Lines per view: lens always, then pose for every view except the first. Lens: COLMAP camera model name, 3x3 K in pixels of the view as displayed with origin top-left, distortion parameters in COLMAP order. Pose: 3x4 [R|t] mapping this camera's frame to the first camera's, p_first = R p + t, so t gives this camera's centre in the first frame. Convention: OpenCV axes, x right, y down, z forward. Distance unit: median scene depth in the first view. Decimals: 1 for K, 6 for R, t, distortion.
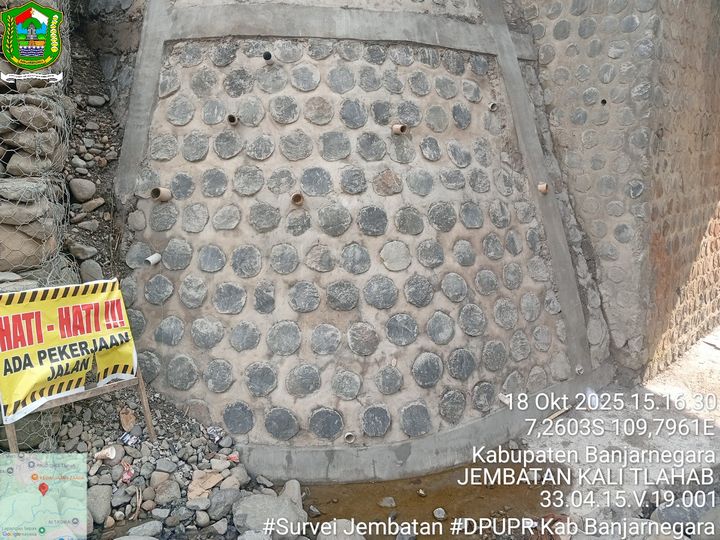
lens RADIAL K [[546.2, 0, 365.3], [0, 546.2, 272.0], [0, 0, 1]] dist [0.067551, -0.147716]
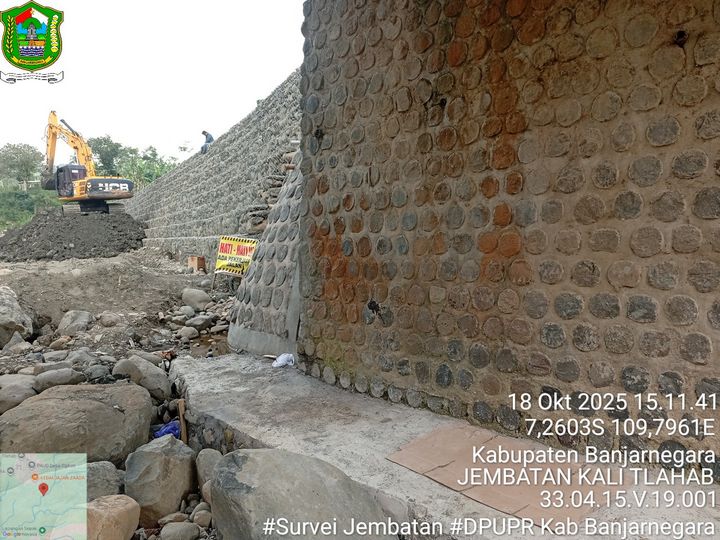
lens RADIAL K [[546.2, 0, 359.8], [0, 546.2, 268.5], [0, 0, 1]] dist [0.067551, -0.147716]
pose [[-0.024489, 0.052058, -0.998344, 2.355244], [-0.206260, 0.976894, 0.055999, -0.108922], [0.978191, 0.207289, -0.013186, 1.694088]]
